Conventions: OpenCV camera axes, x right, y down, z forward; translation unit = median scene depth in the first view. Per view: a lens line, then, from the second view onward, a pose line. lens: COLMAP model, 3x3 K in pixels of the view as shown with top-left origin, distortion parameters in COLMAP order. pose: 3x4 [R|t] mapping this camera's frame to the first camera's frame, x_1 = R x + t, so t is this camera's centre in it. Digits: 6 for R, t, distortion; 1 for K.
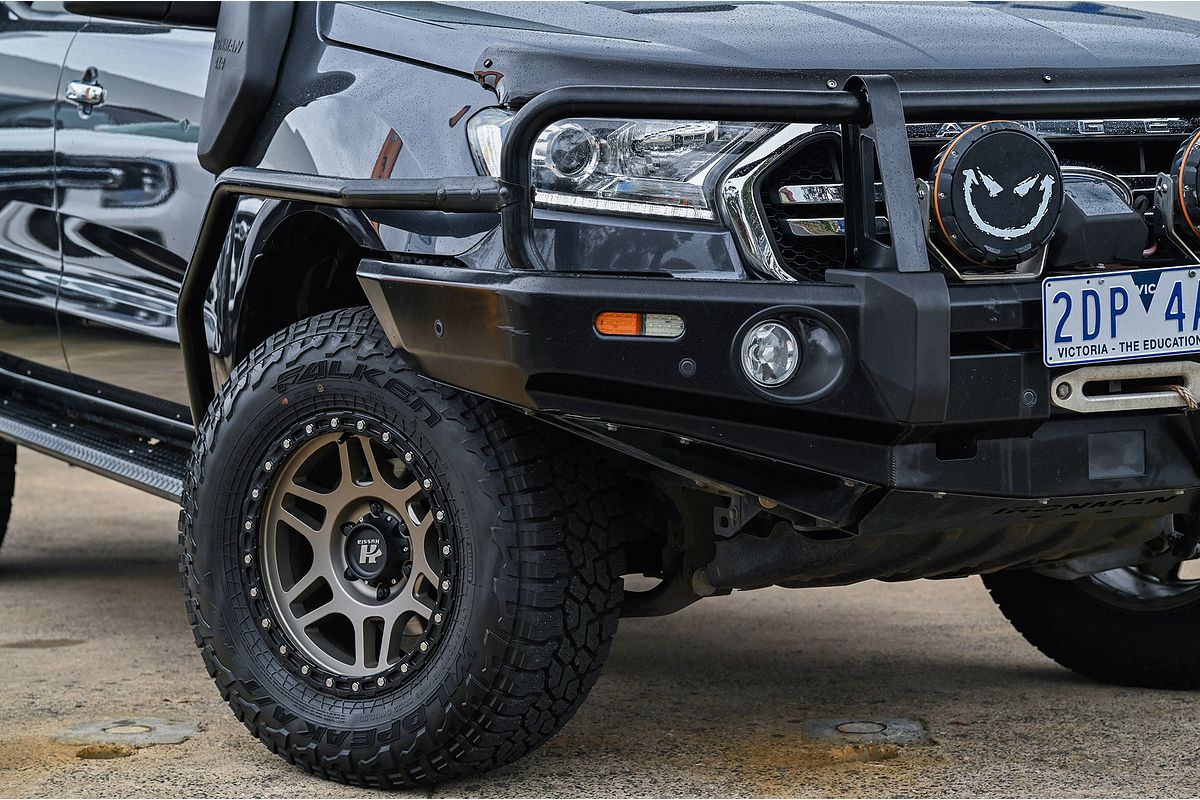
lens RADIAL K [[3240.4, 0, 600.3], [0, 3240.4, 397.0], [0, 0, 1]] dist [-0.063509, 0.000000]
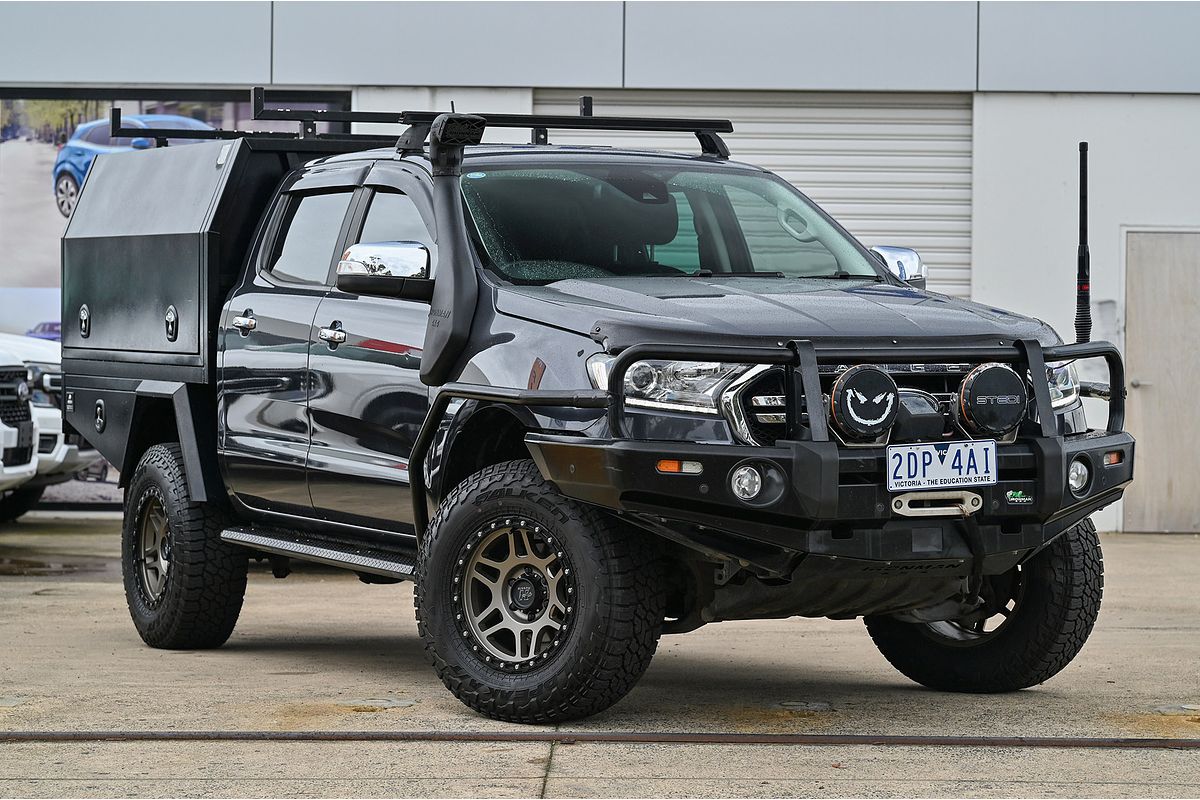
lens RADIAL K [[3378.7, 0, 598.6], [0, 3378.7, 400.3], [0, 0, 1]] dist [-0.034502, 0.000000]
pose [[0.999809, 0.015197, 0.012254, -0.058512], [-0.014351, 0.997688, -0.066428, 0.069330], [-0.013235, 0.066239, 0.997716, -0.967741]]
